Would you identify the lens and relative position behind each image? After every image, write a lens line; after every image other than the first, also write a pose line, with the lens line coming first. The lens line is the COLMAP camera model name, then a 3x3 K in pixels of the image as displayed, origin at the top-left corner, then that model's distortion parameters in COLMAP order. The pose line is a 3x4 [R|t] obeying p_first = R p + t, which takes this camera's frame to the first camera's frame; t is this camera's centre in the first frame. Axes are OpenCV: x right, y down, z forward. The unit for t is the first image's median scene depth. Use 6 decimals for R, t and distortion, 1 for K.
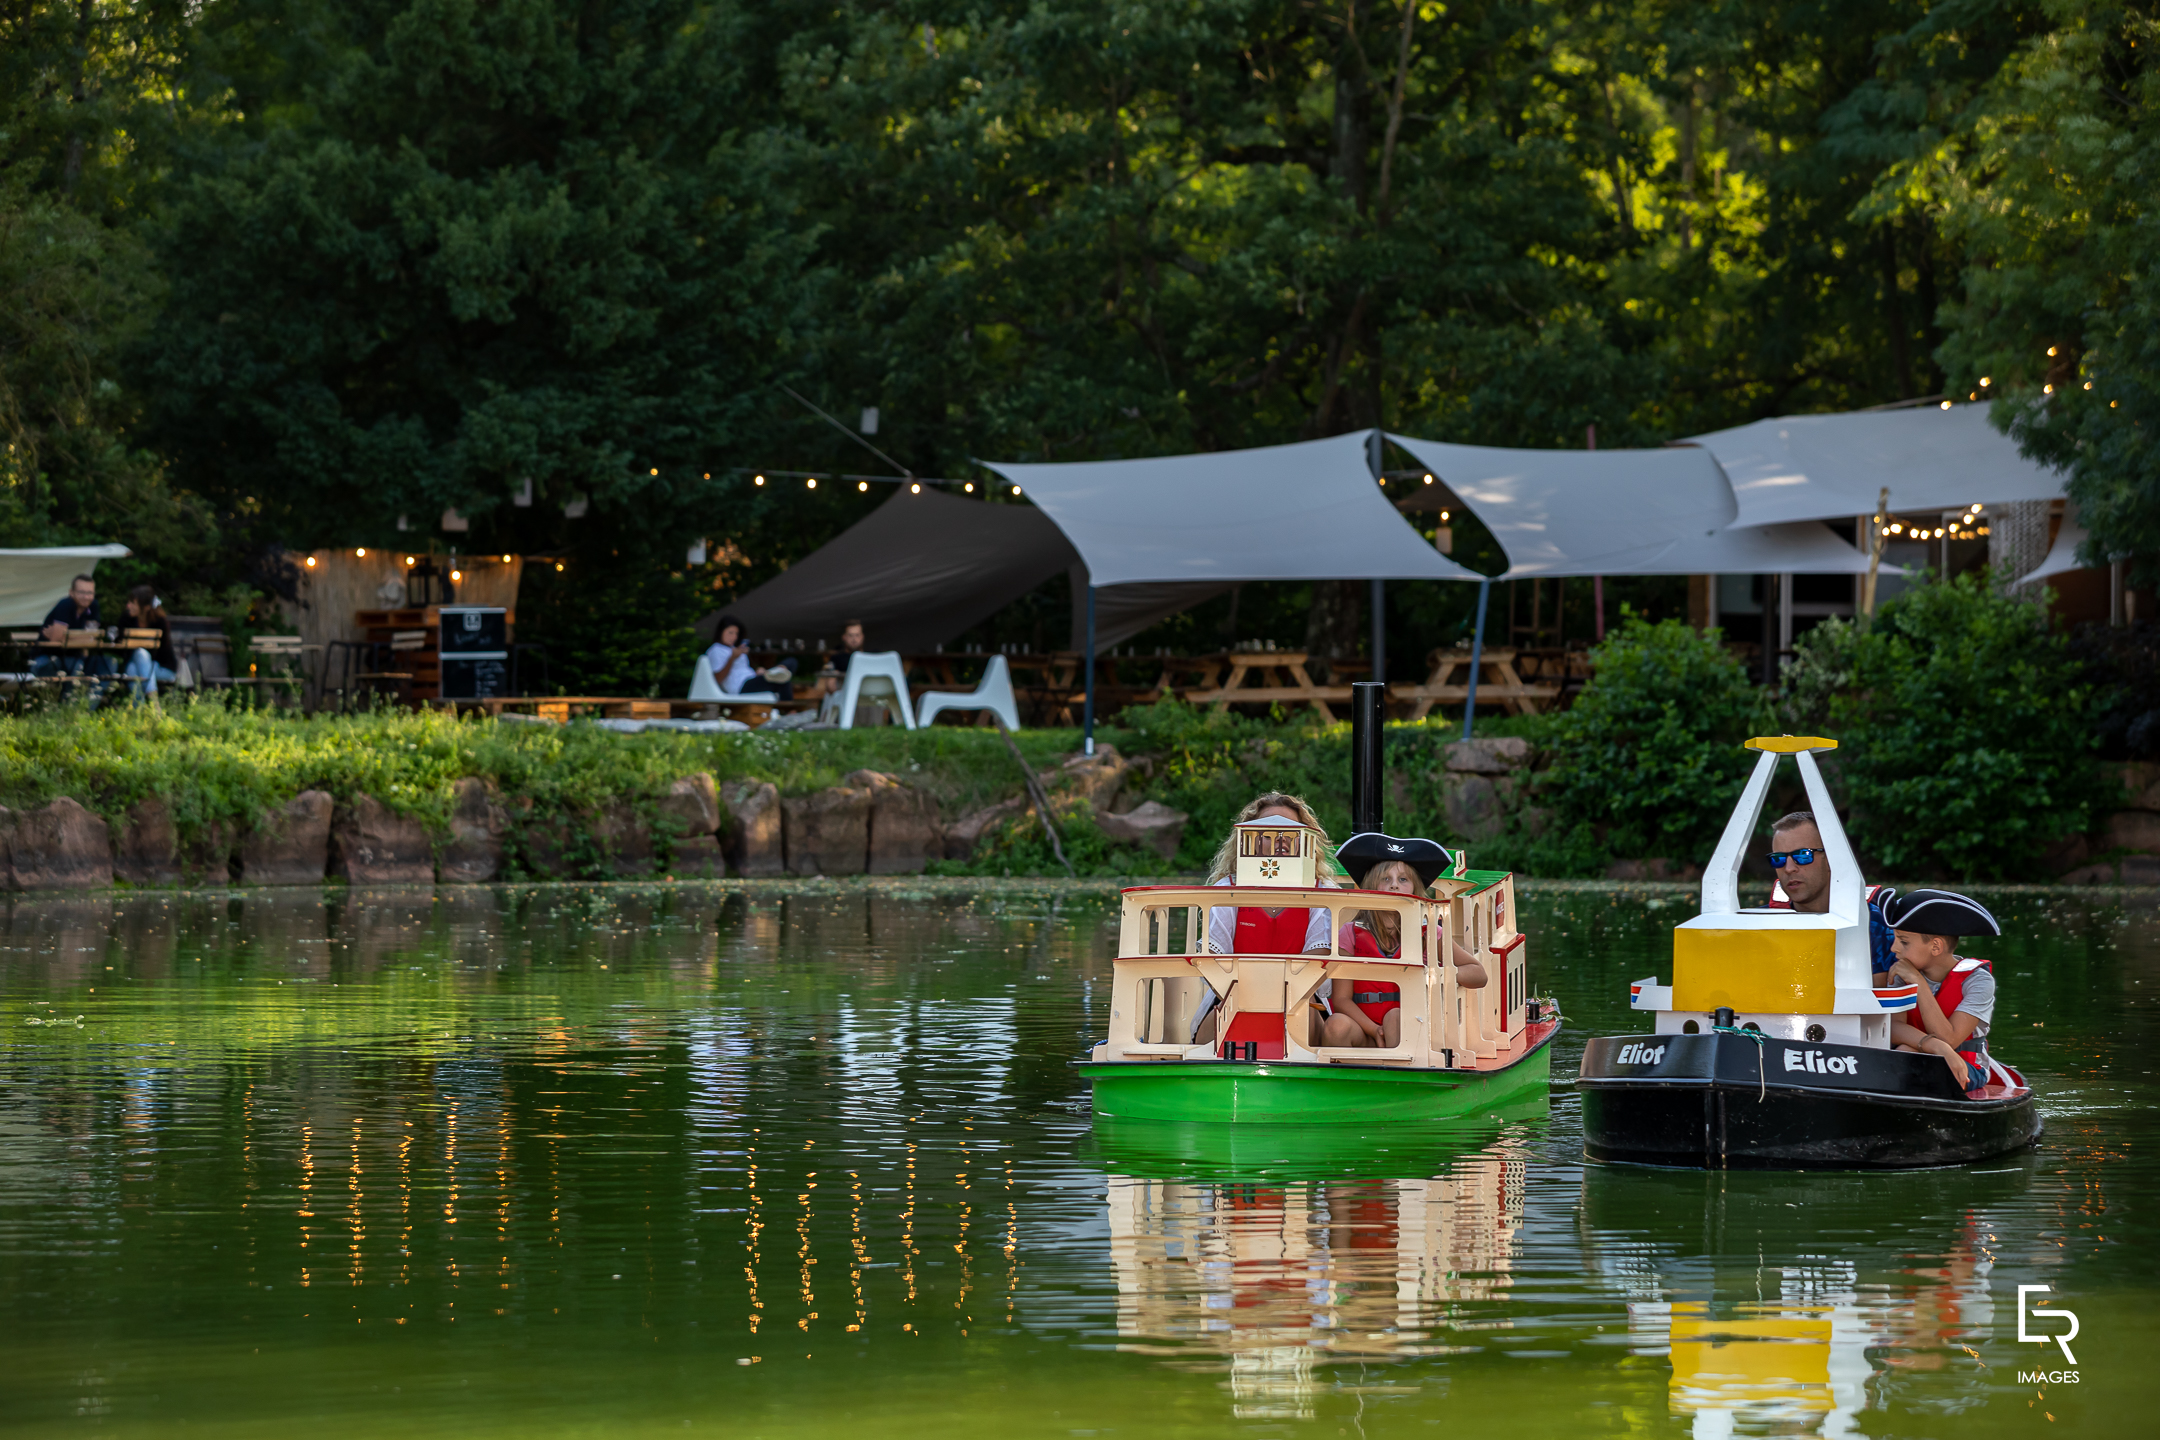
lens RADIAL K [[6136.1, 0, 1080.0], [0, 6136.1, 720.0], [0, 0, 1]] dist [0.009845, 1.002029]
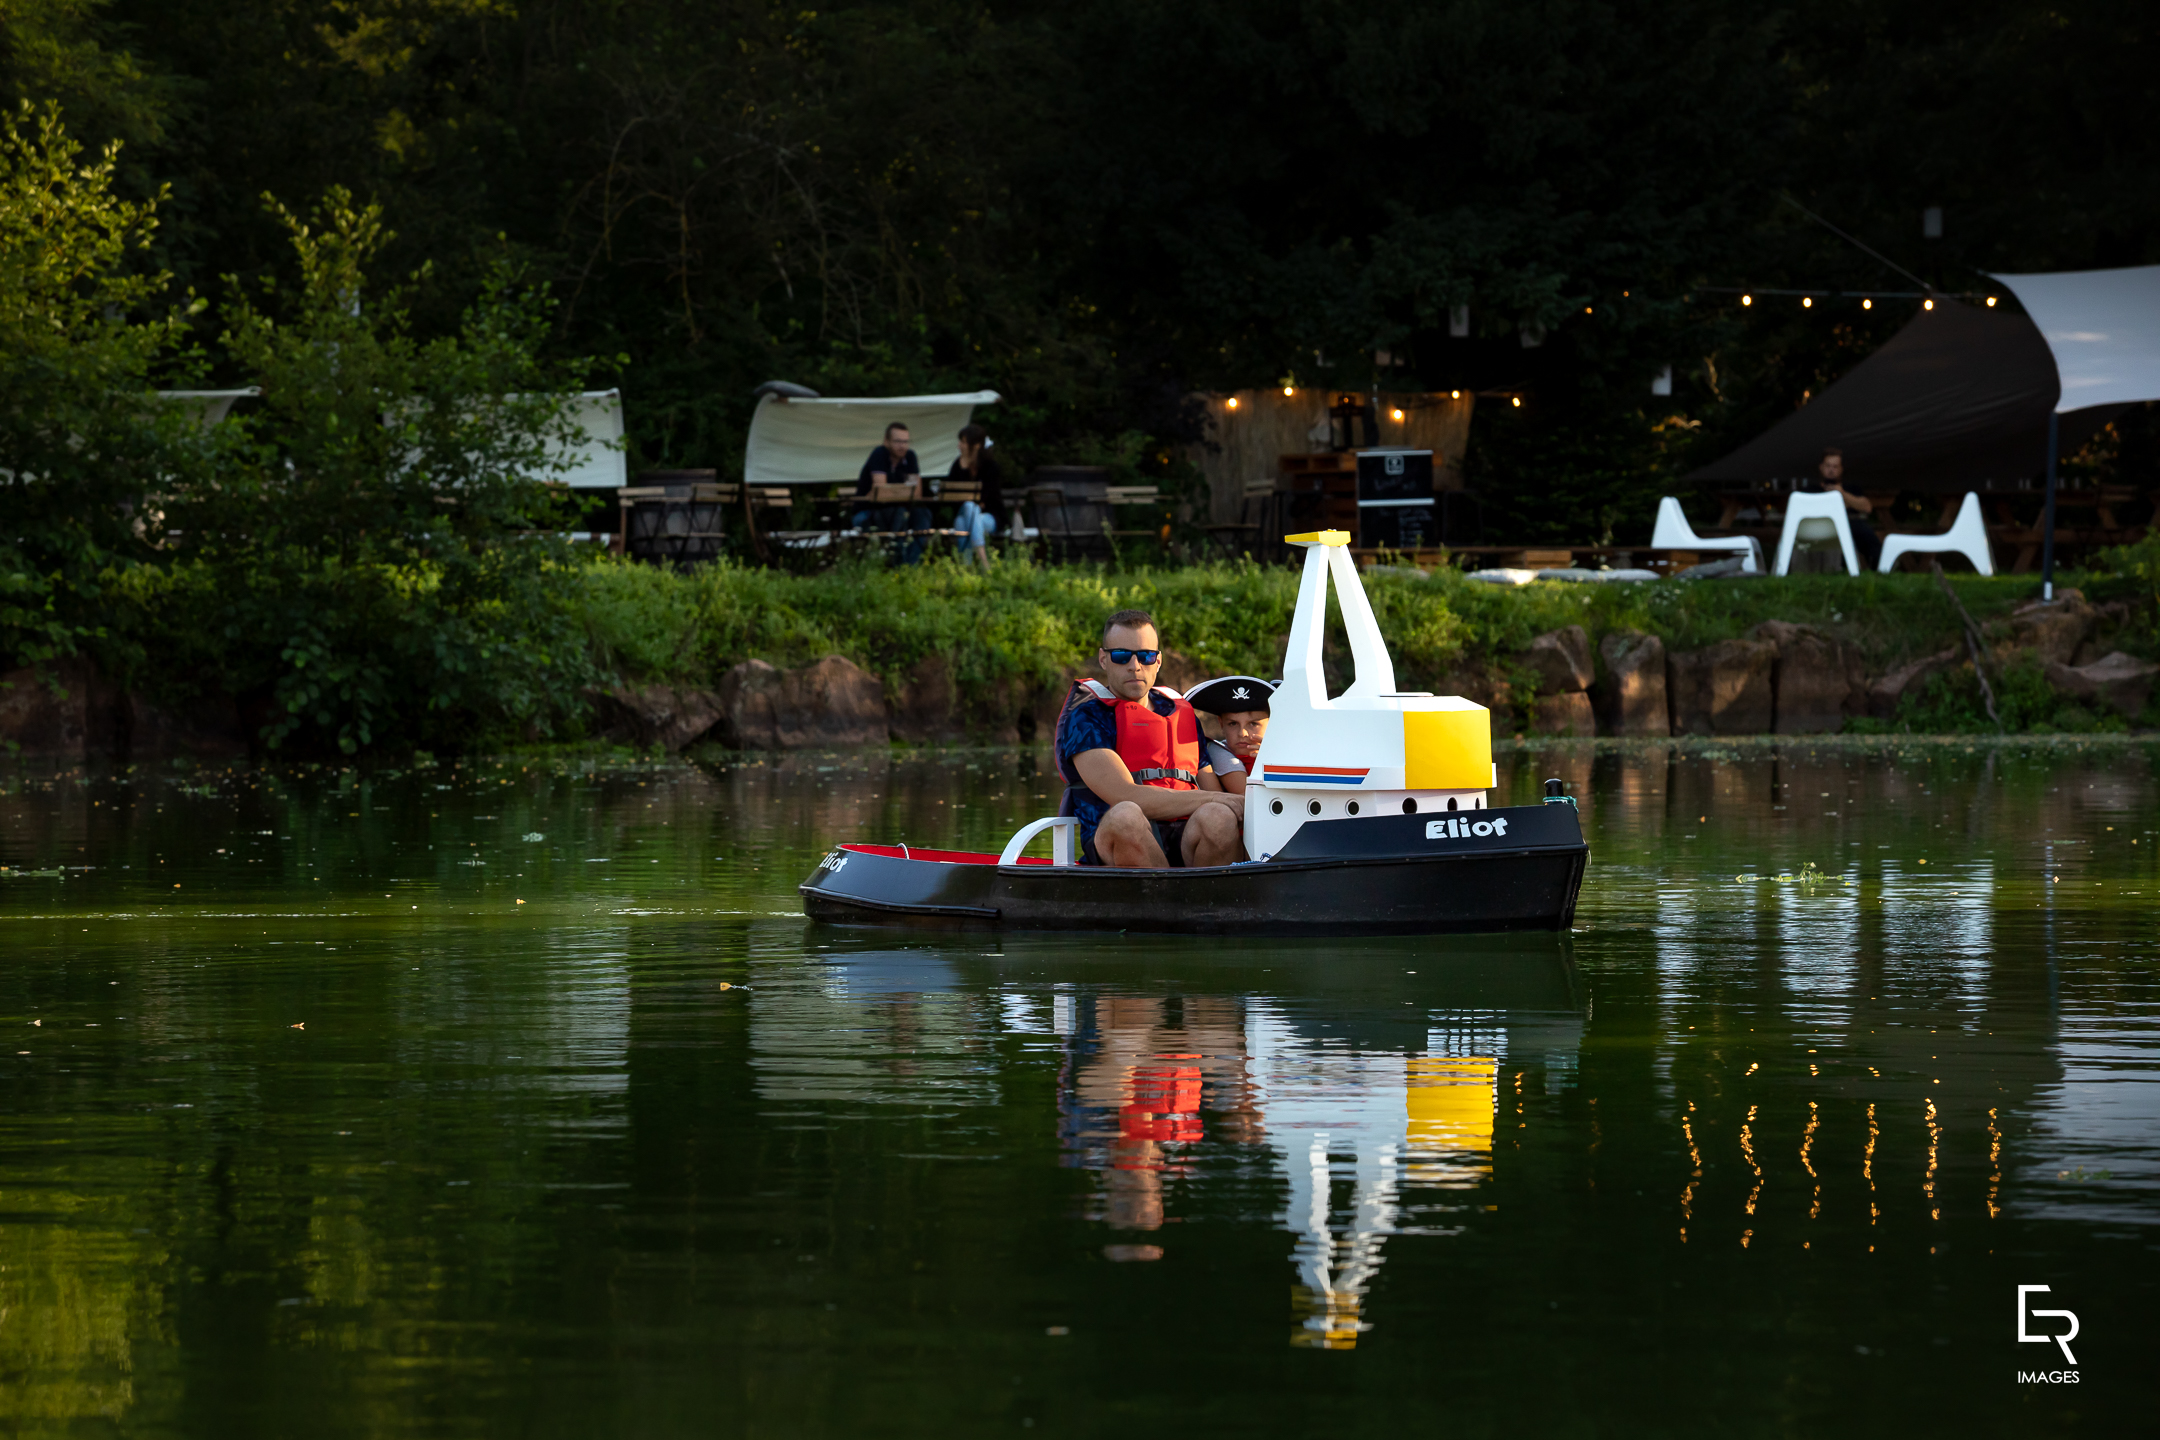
lens RADIAL K [[8844.5, 0, 1080.0], [0, 8844.5, 720.0], [0, 0, 1]] dist [0.391540, 2.346368]
pose [[0.971482, -0.011030, -0.236857, 0.172643], [0.014316, 0.999824, 0.012157, 0.005310], [0.236681, -0.015201, 0.971468, -0.300270]]
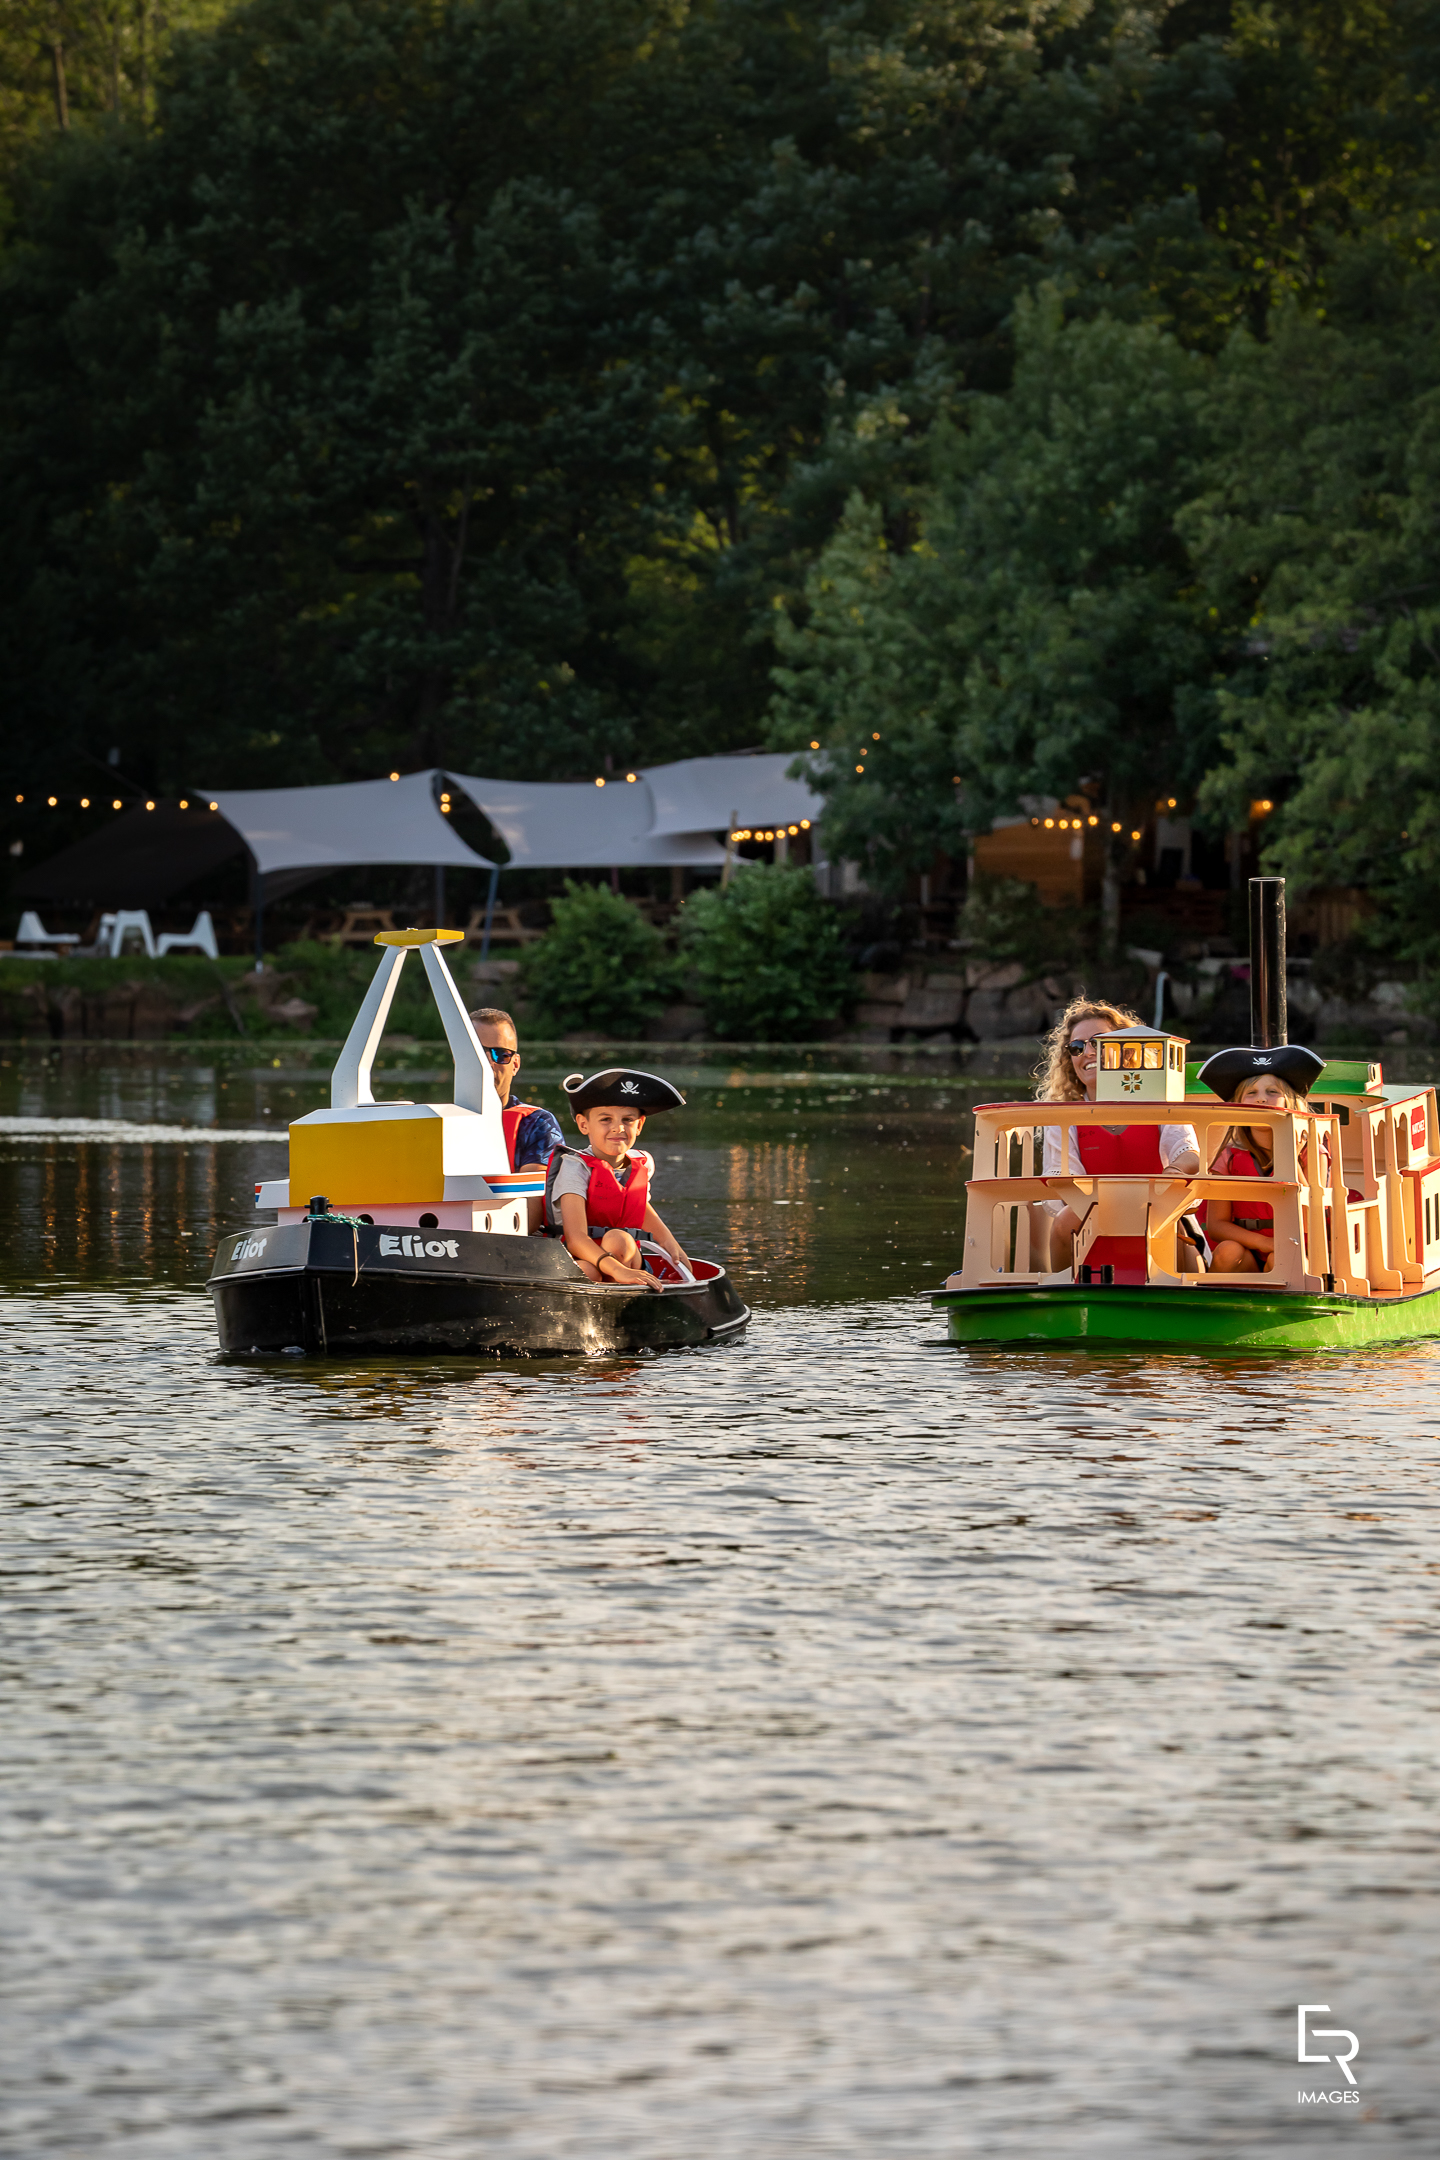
lens RADIAL K [[13094.1, 0, 720.0], [0, 13094.1, 1080.0], [0, 0, 1]] dist [1.994724, -23.697054]
pose [[0.999424, -0.003222, 0.033784, 0.006209], [0.002862, 0.999939, 0.010706, -0.002917], [-0.033816, -0.010603, 0.999372, -2.653421]]
